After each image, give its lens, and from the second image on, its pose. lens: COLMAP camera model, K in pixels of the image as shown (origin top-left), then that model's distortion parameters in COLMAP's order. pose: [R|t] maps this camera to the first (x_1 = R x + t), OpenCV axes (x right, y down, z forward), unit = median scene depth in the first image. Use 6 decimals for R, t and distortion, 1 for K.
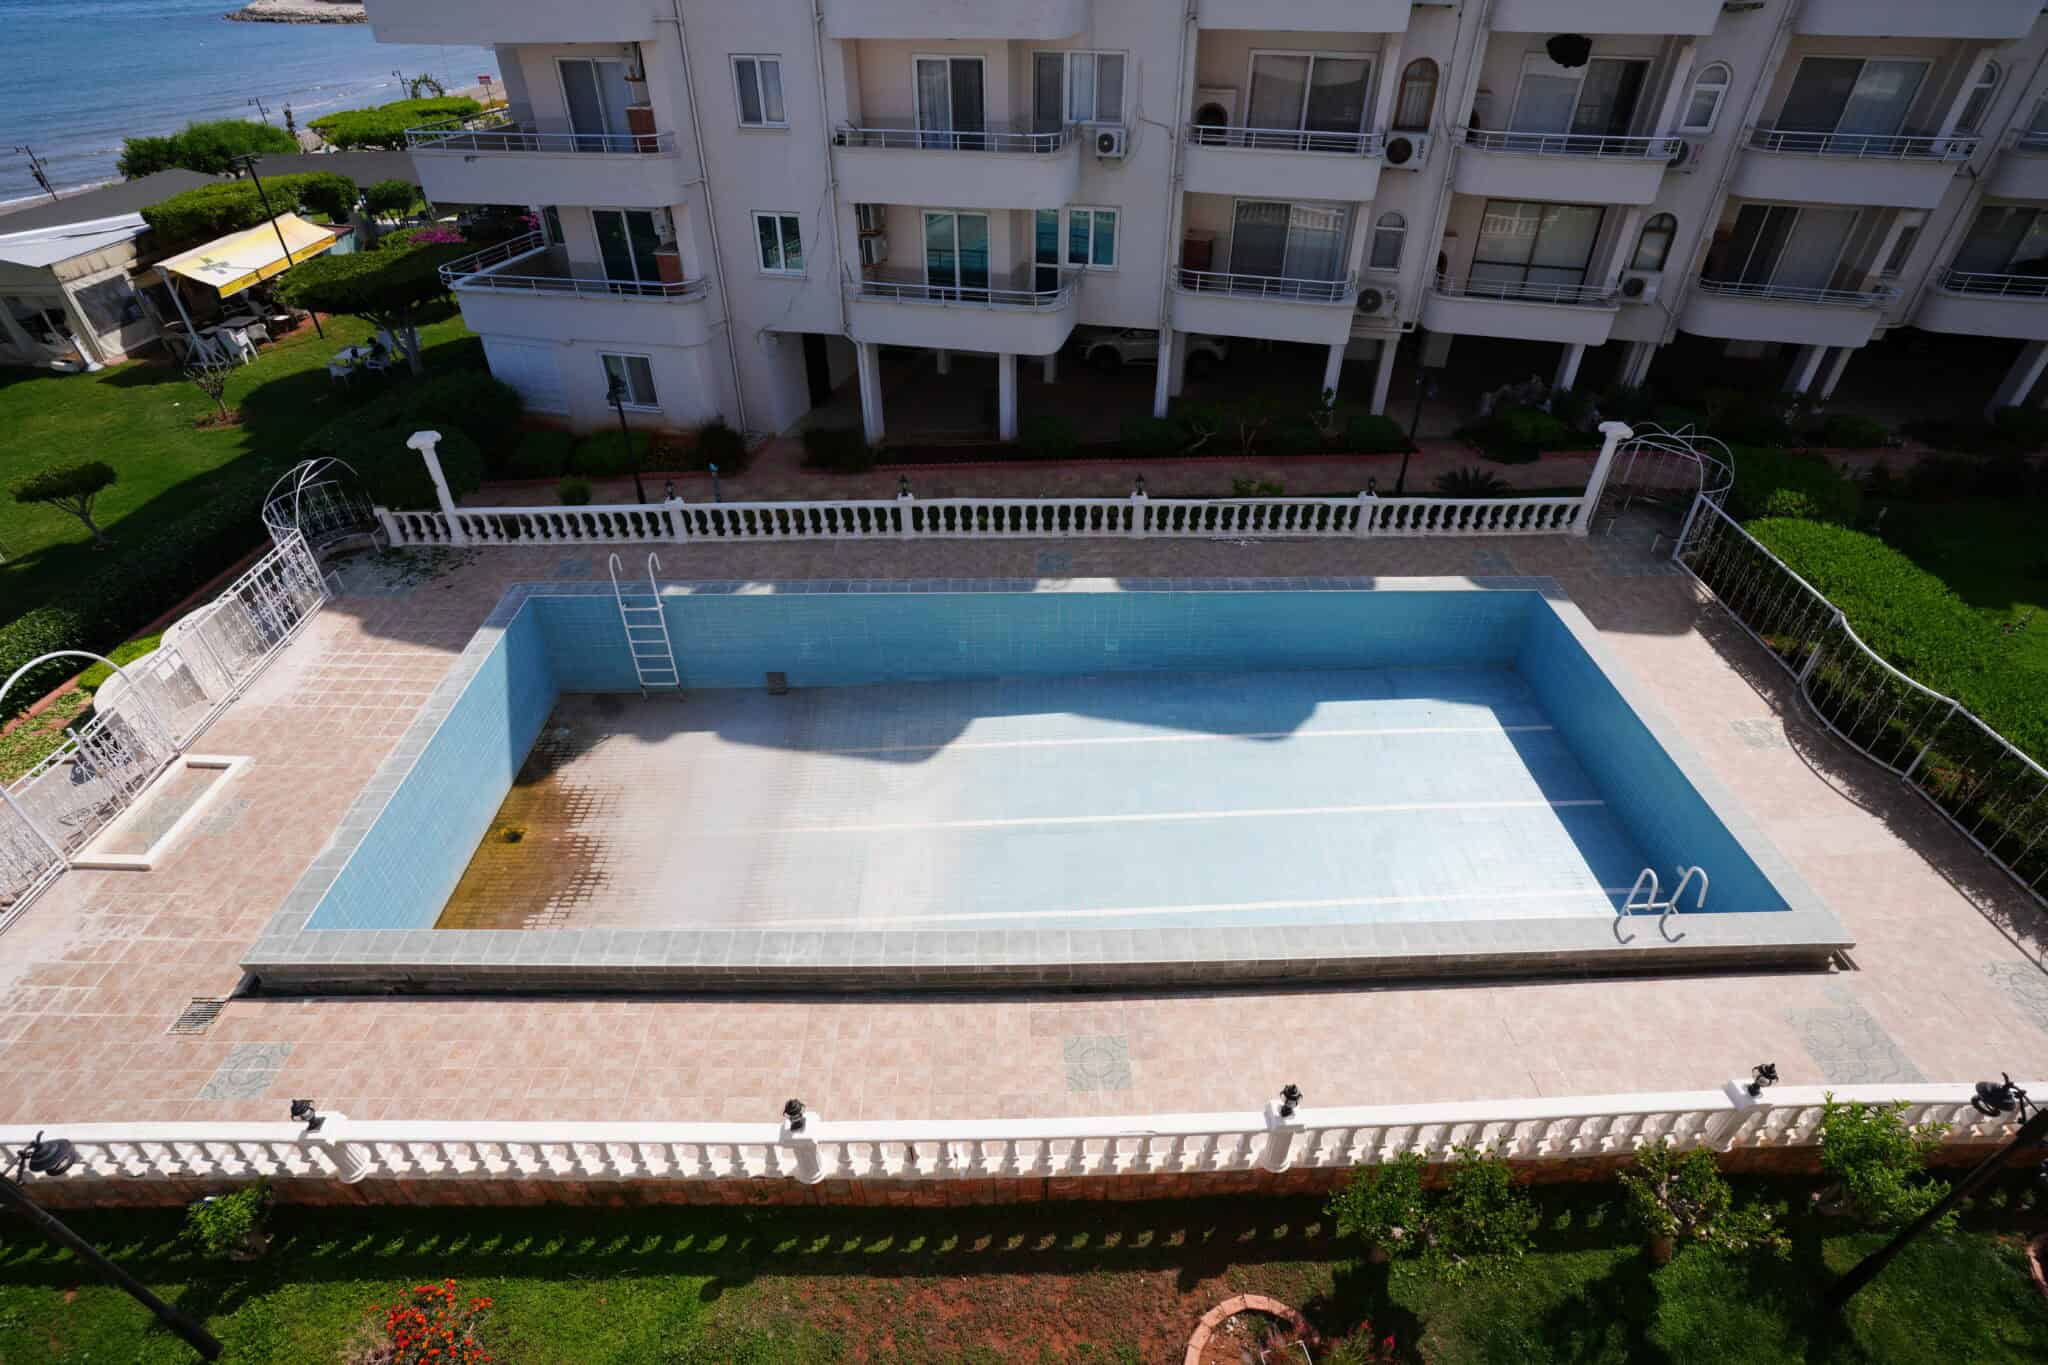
lens RADIAL K [[1007.1, 0, 1020.4], [0, 1007.1, 679.9], [0, 0, 1]] dist [-0.069760, 0.030886]
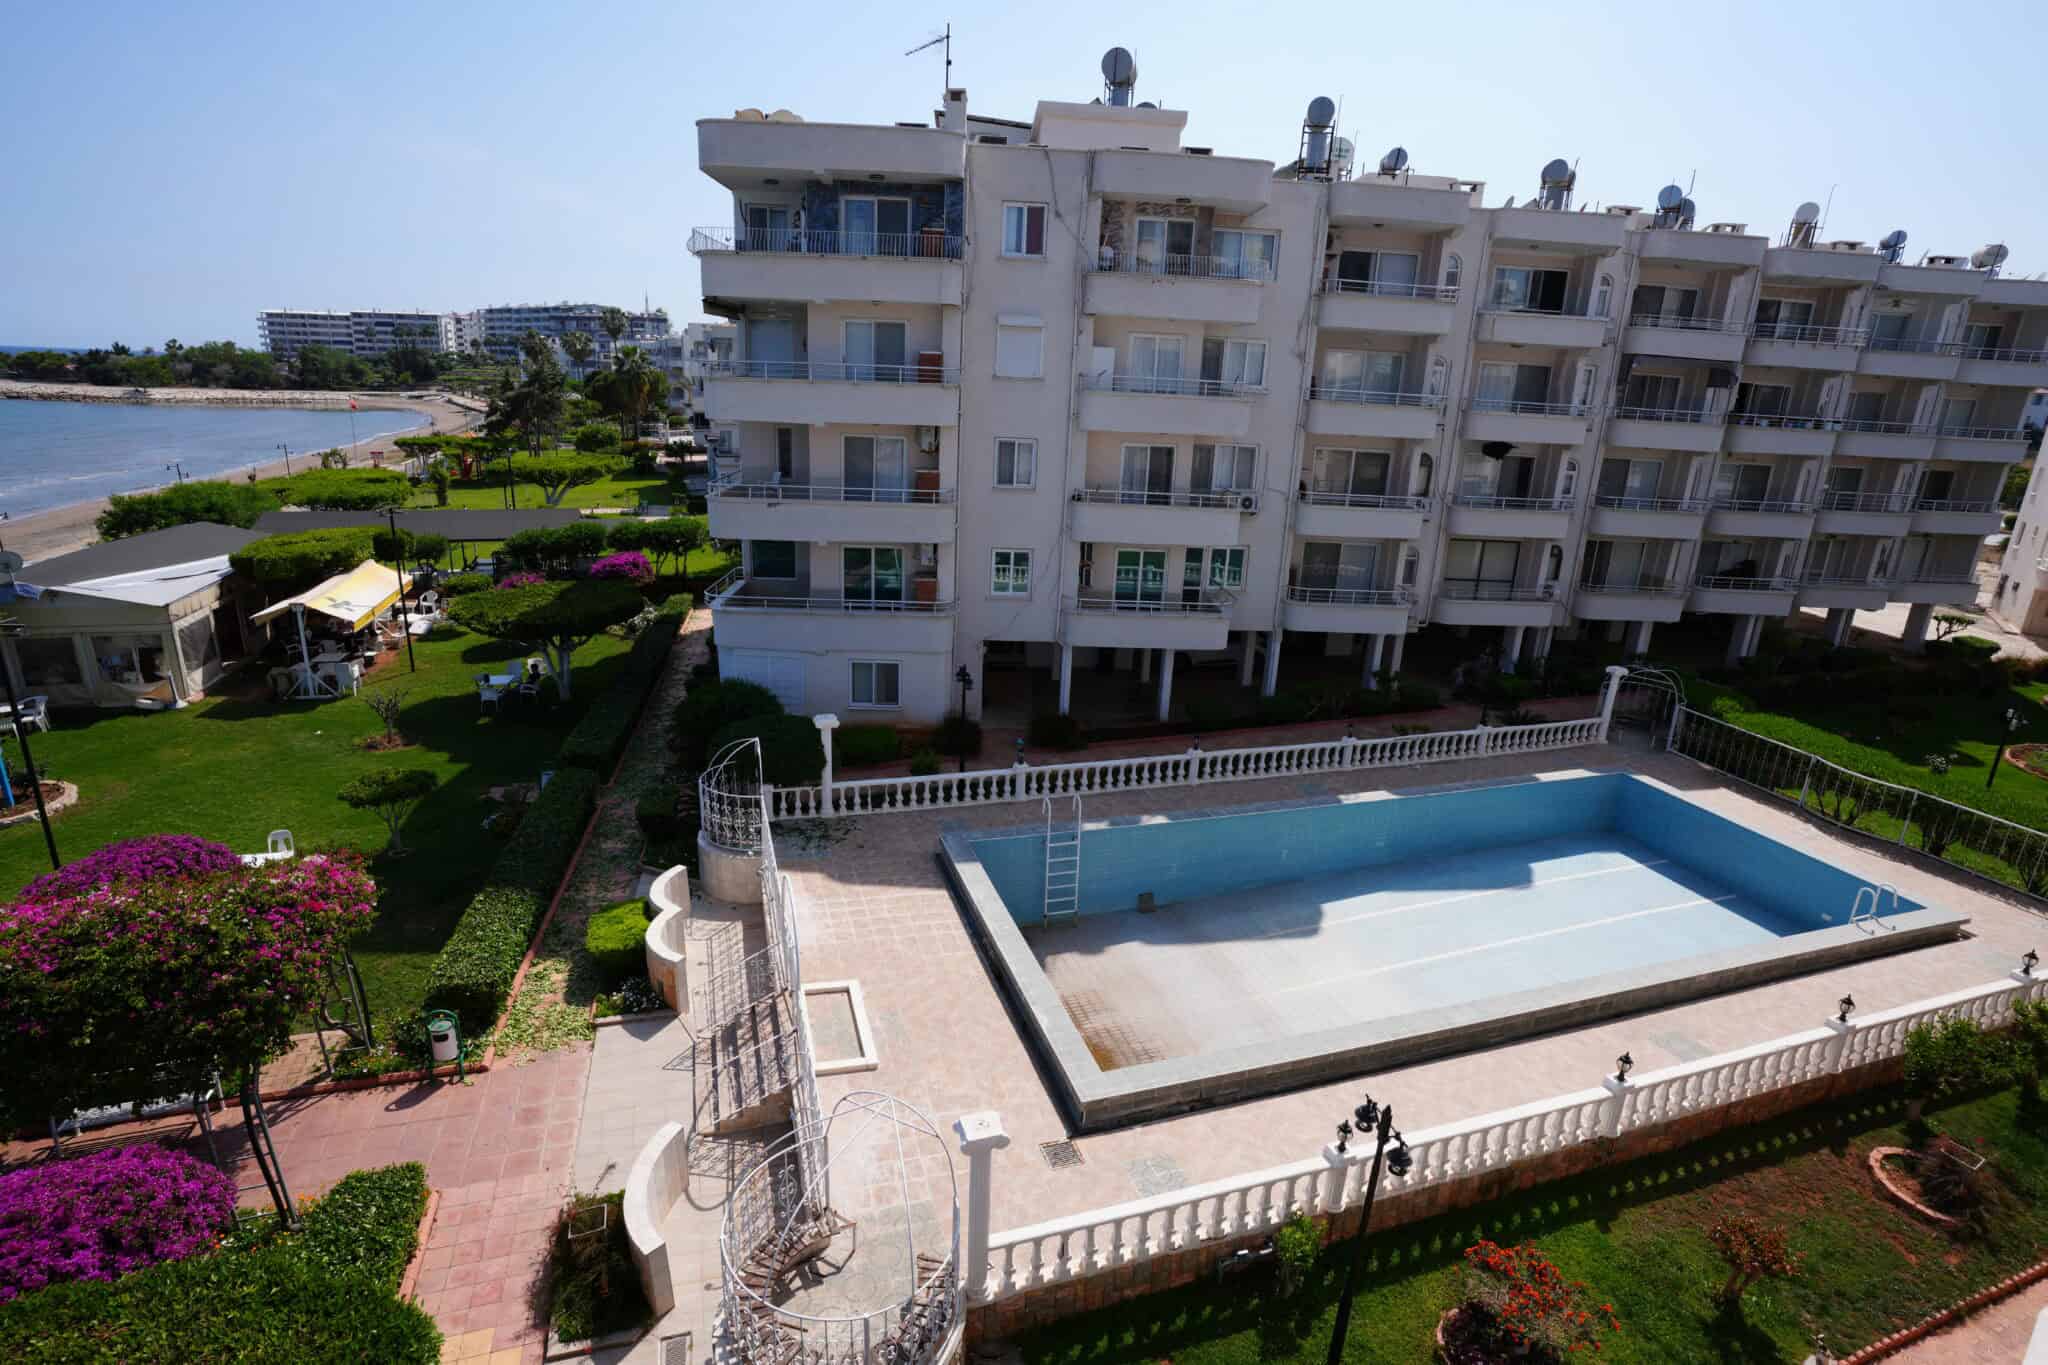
lens RADIAL K [[1001.5, 0, 1035.7], [0, 1001.5, 668.7], [0, 0, 1]] dist [-0.056931, 0.016040]
pose [[0.952840, -0.040825, 0.300714, -0.657165], [0.142219, 0.935431, -0.323640, 0.099670], [-0.268085, 0.351145, 0.897122, -0.118198]]
